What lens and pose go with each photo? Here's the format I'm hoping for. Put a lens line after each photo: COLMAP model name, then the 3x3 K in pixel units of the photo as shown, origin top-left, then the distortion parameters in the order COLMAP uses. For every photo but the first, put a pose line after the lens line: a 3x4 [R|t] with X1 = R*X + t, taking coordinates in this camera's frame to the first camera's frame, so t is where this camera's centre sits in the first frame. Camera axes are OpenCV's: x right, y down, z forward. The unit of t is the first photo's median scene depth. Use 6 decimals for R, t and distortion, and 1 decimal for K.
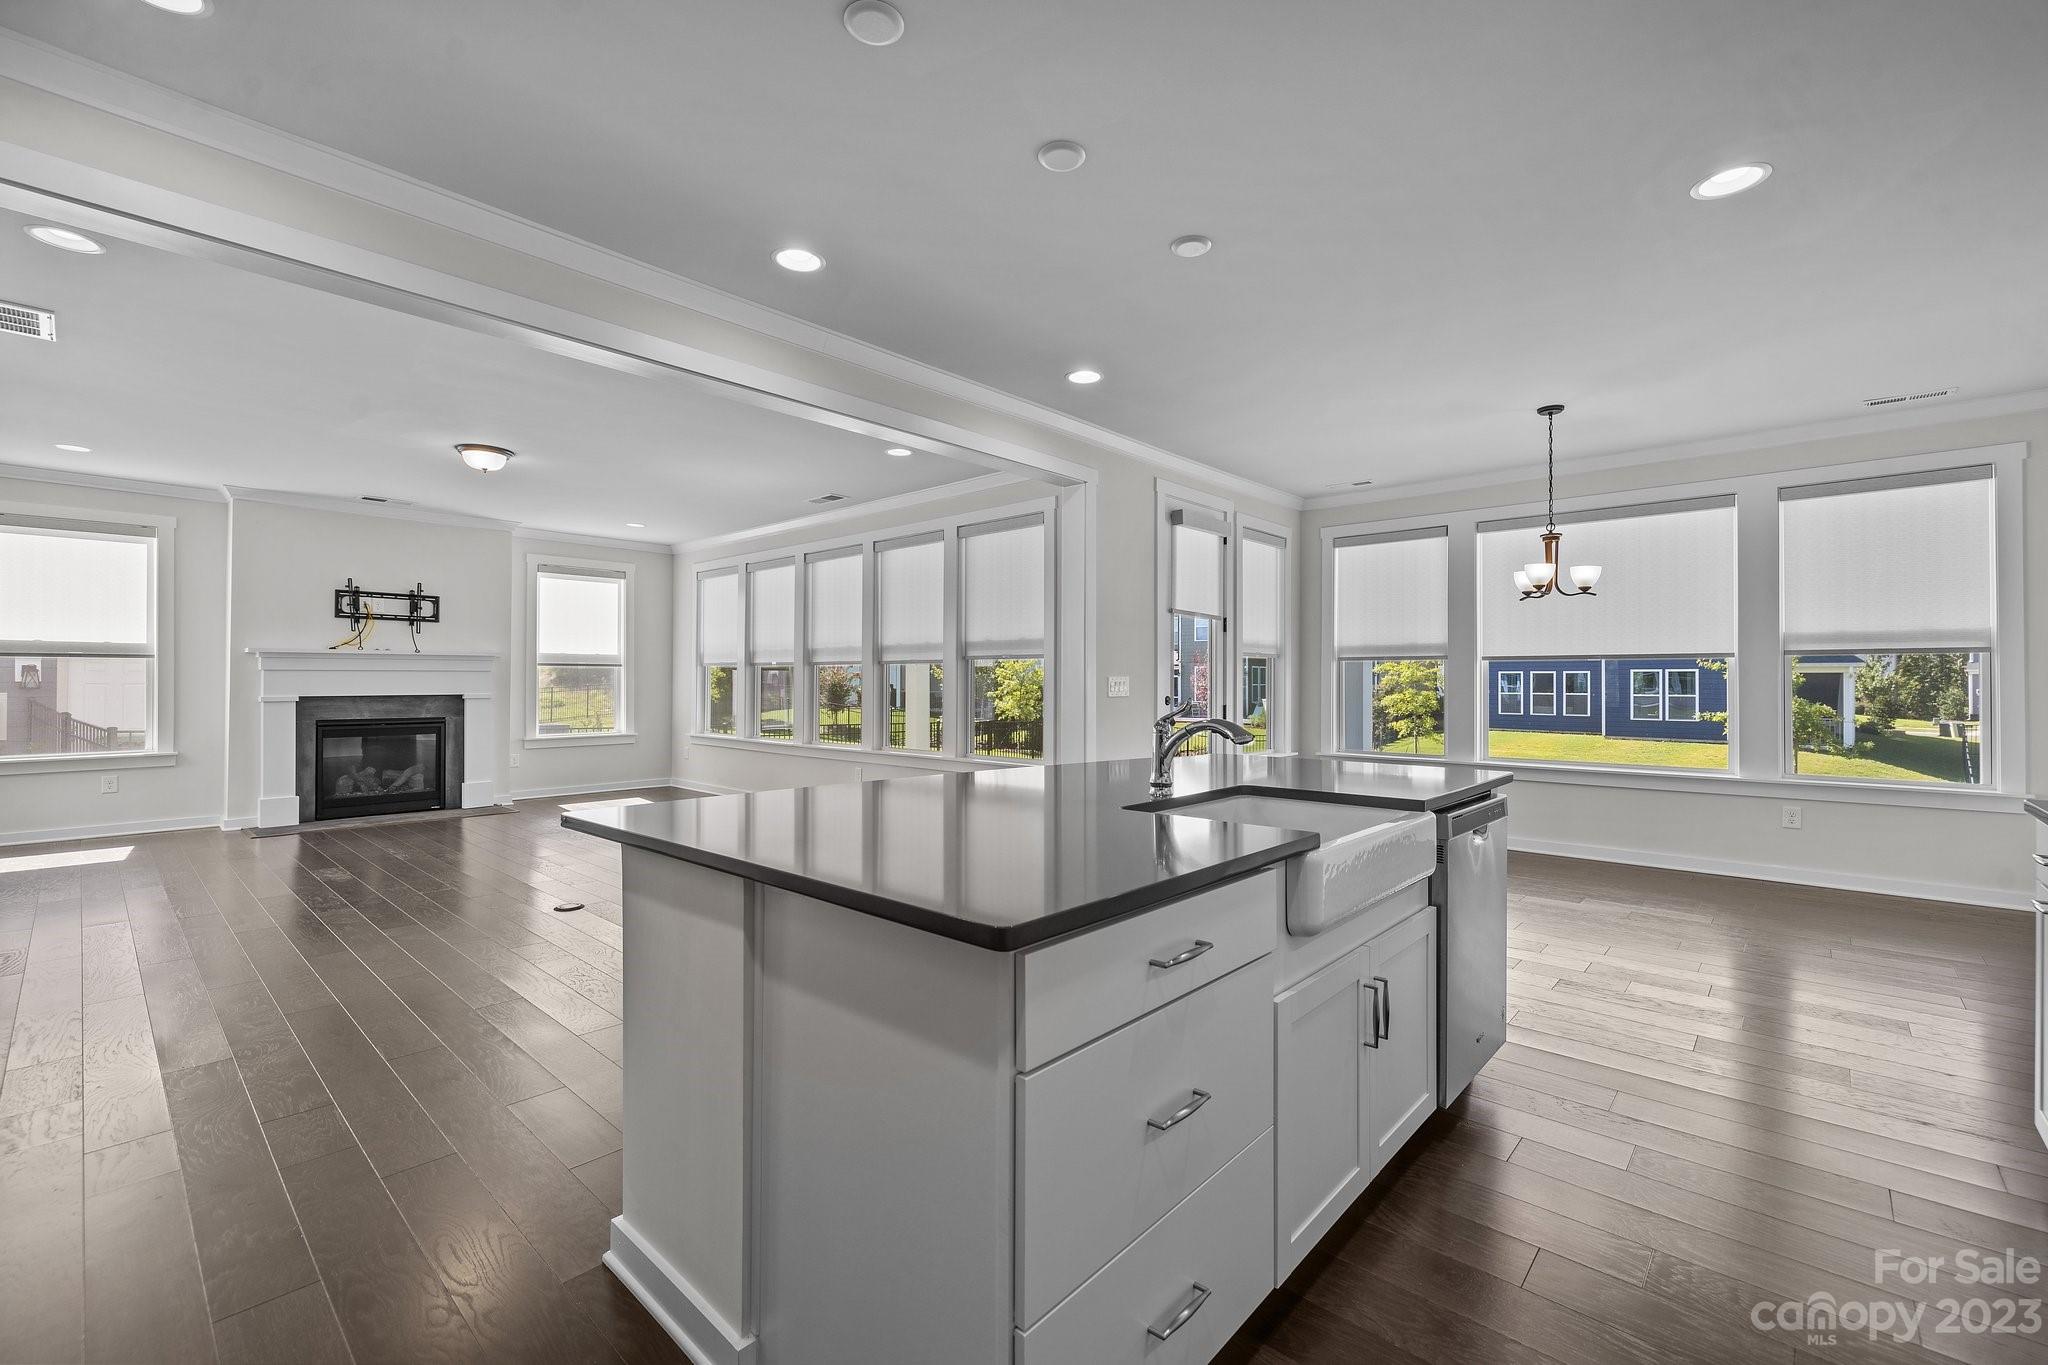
lens RADIAL K [[873.7, 0, 1026.8], [0, 873.7, 676.8], [0, 0, 1]] dist [-0.000997, 0.001121]
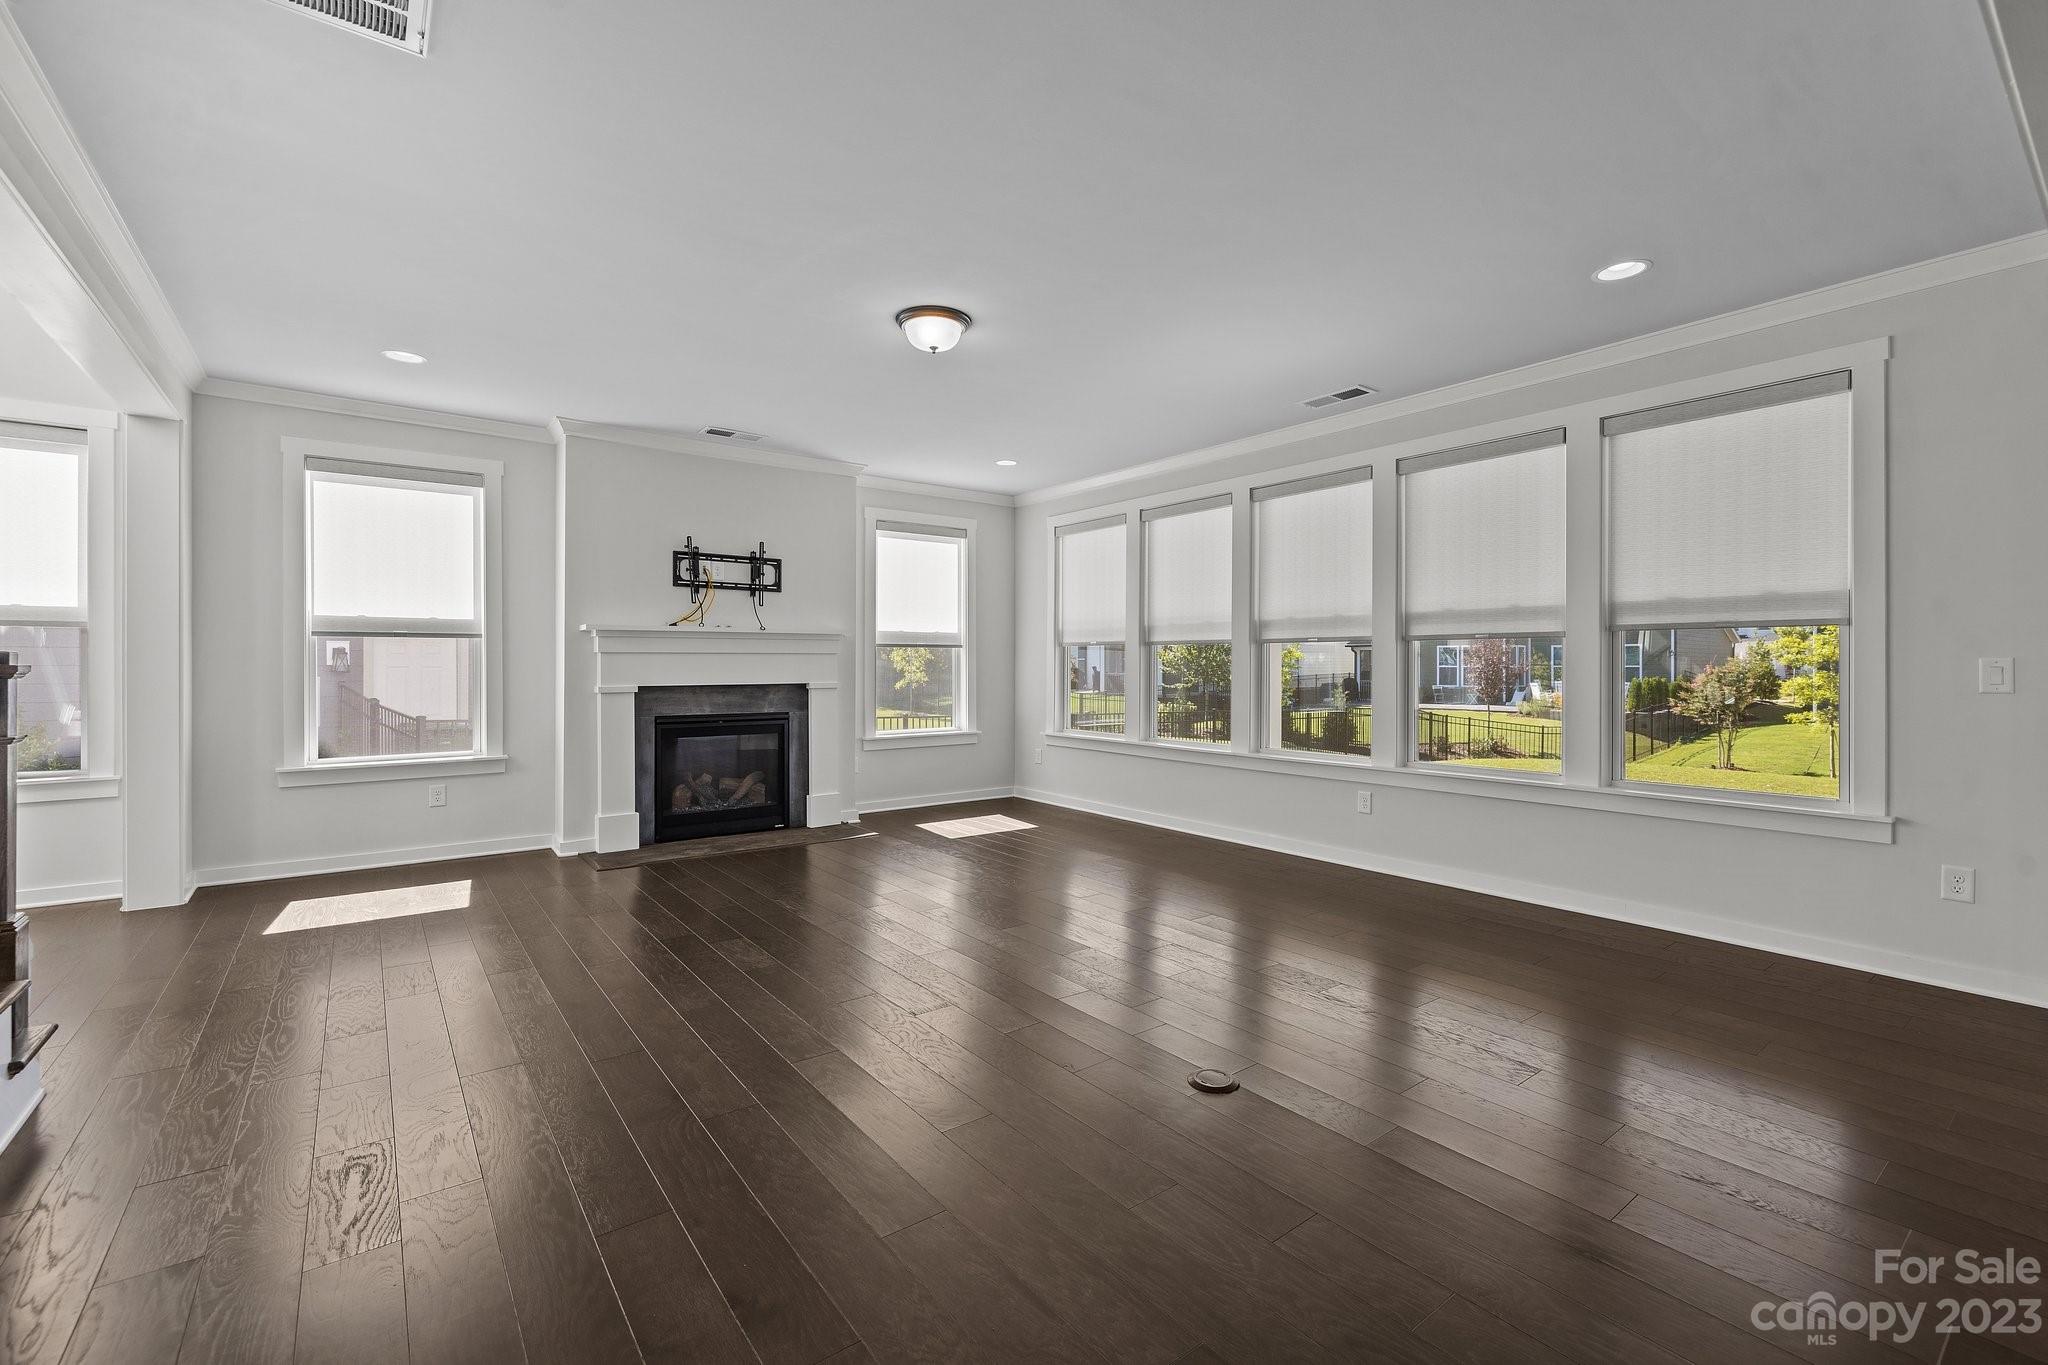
lens RADIAL K [[873.7, 0, 1015.4], [0, 873.7, 670.5], [0, 0, 1]] dist [-0.000997, 0.001121]
pose [[0.982863, 0.000750, -0.184338, -0.325421], [0.001888, 0.999898, 0.014131, -0.002210], [0.184329, -0.014237, 0.982761, 0.266051]]
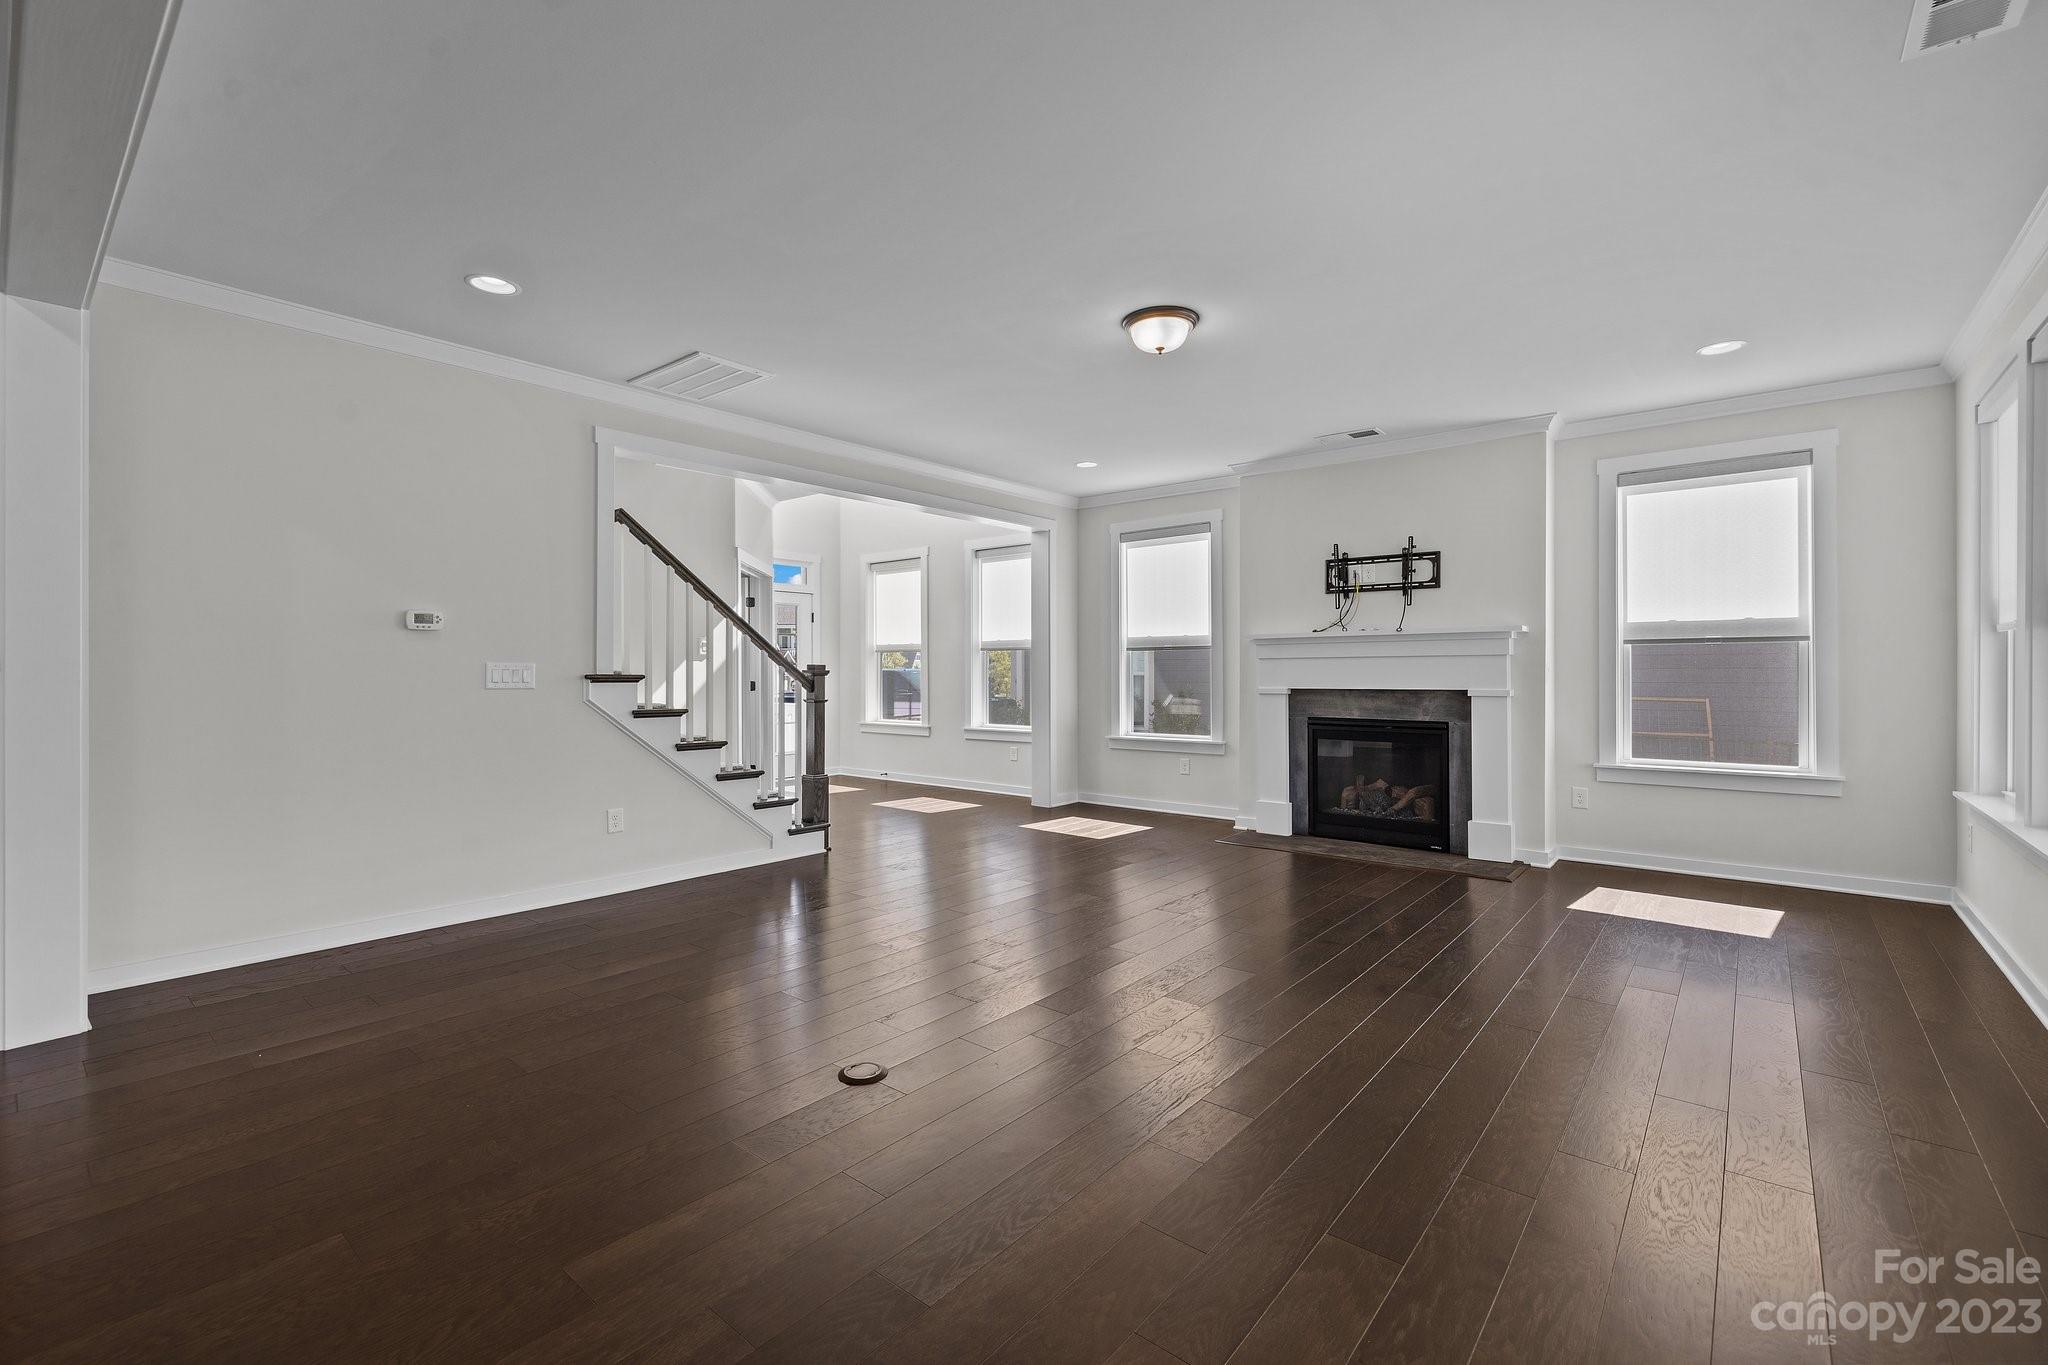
lens RADIAL K [[873.7, 0, 1030.8], [0, 873.7, 672.4], [0, 0, 1]] dist [-0.000997, 0.001121]
pose [[0.052418, 0.001418, -0.998624, 0.018464], [0.010149, 0.999947, 0.001953, 0.001812], [0.998574, -0.010237, 0.052401, 0.643721]]
